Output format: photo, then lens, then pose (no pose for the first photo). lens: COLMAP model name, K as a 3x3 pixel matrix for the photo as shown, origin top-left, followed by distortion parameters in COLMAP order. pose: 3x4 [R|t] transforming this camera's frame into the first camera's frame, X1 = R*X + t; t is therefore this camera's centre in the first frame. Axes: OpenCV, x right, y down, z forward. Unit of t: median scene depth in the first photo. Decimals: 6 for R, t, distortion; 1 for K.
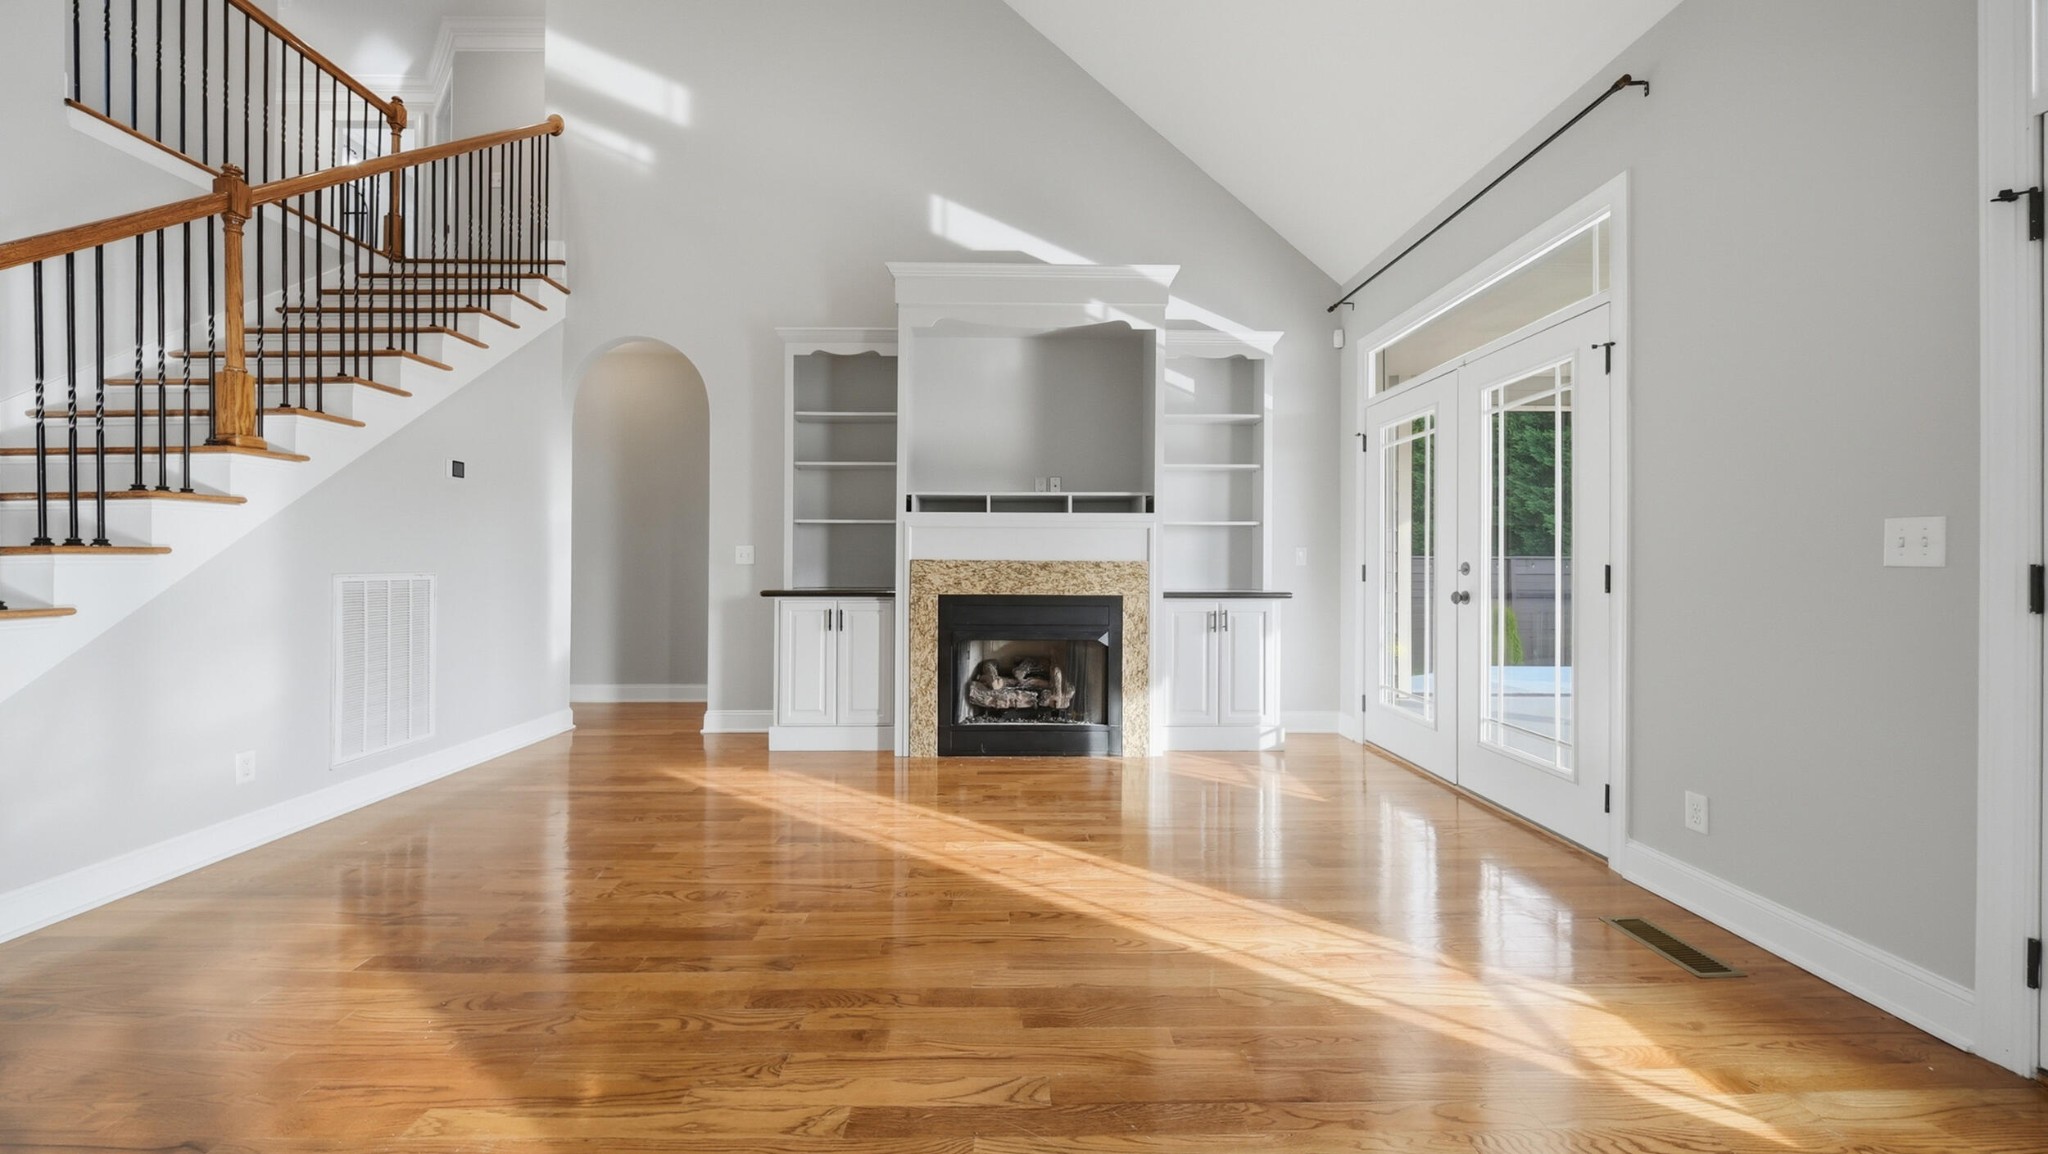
lens RADIAL K [[739.1, 0, 1034.8], [0, 739.1, 555.0], [0, 0, 1]] dist [0.013065, -0.000230]
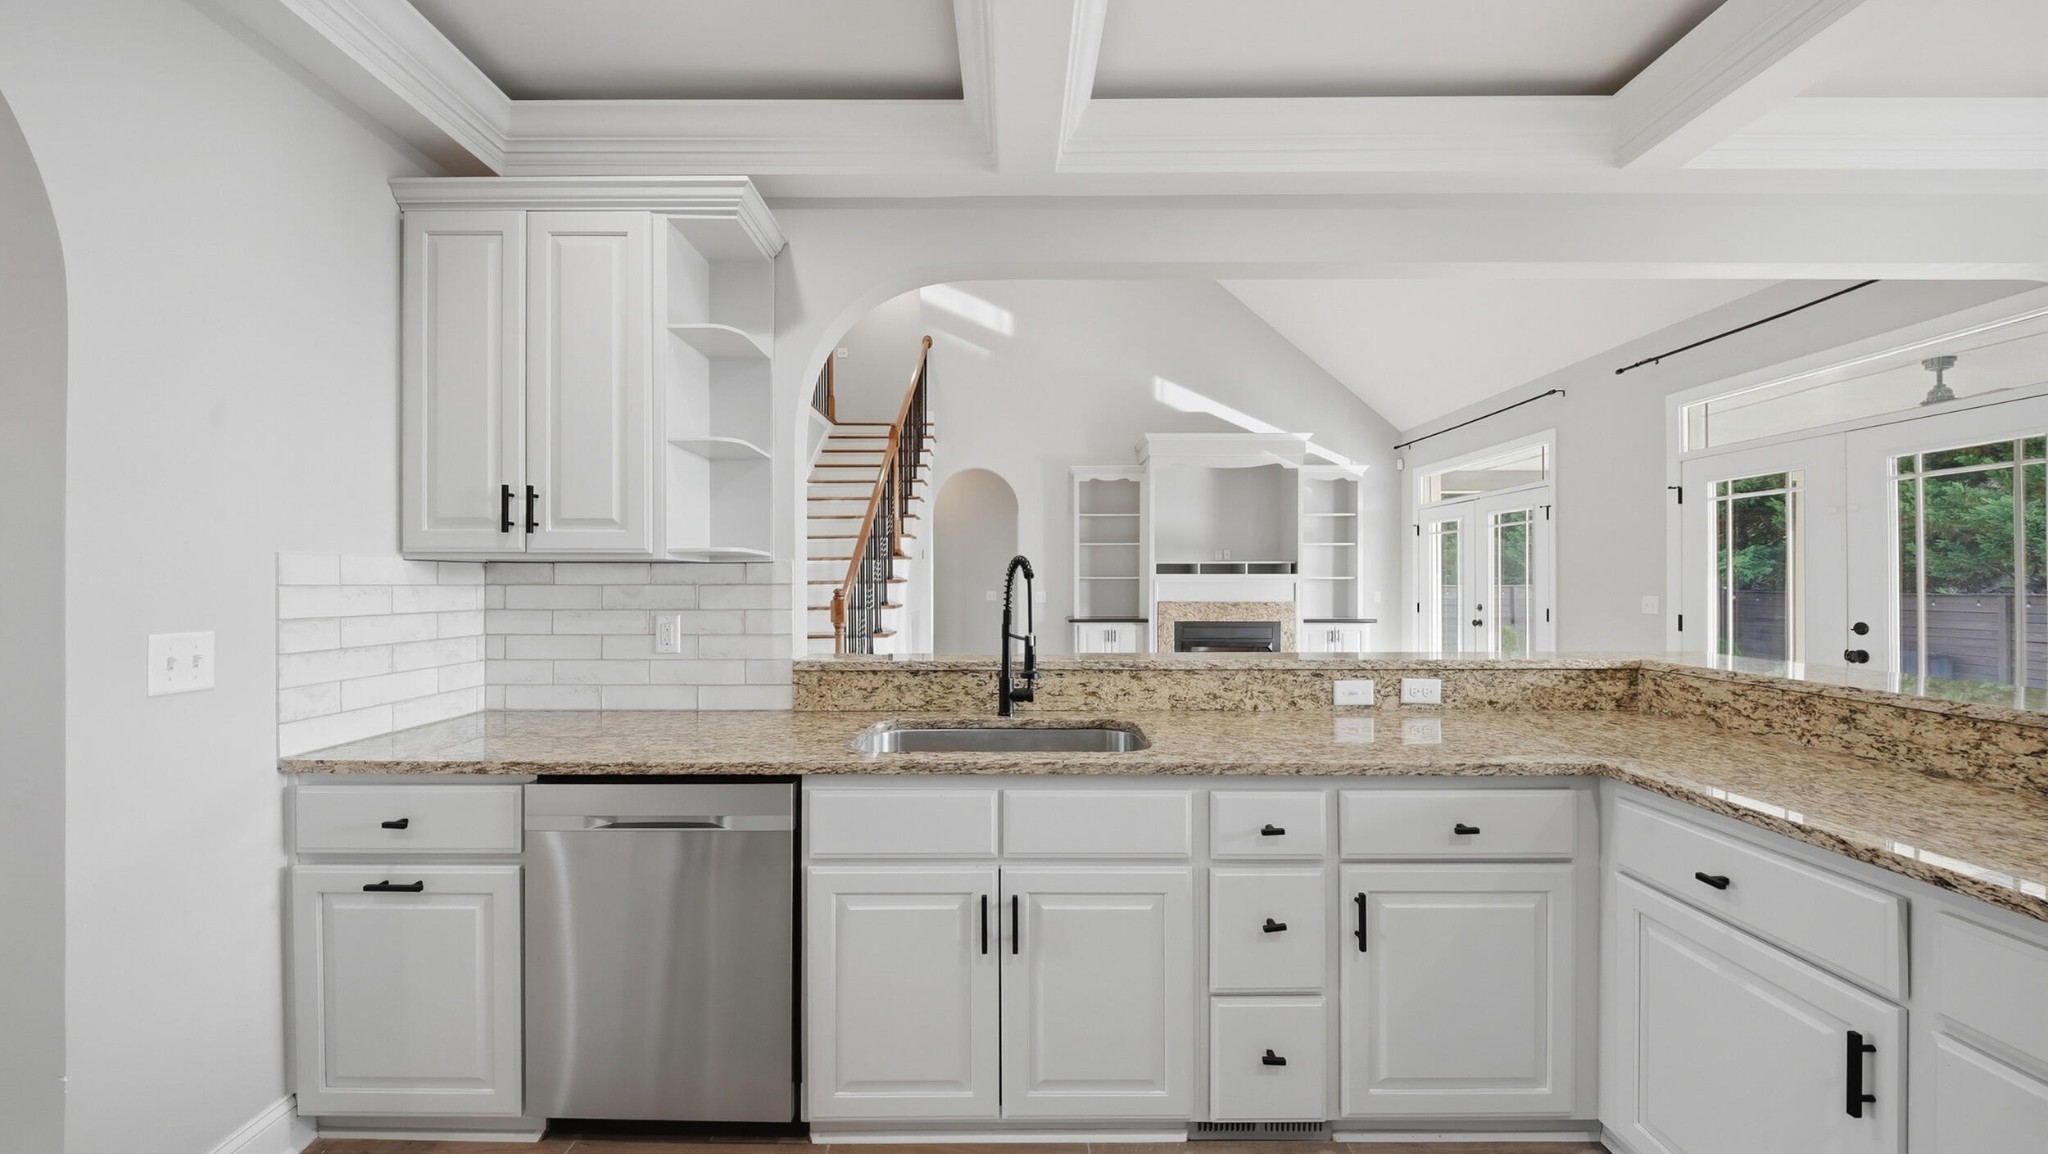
lens RADIAL K [[739.1, 0, 1012.3], [0, 739.1, 589.3], [0, 0, 1]] dist [0.013065, -0.000230]
pose [[0.999498, -0.004953, -0.031297, -0.450154], [0.005603, 0.999769, 0.020726, -0.060101], [0.031187, -0.020891, 0.999295, -0.757524]]
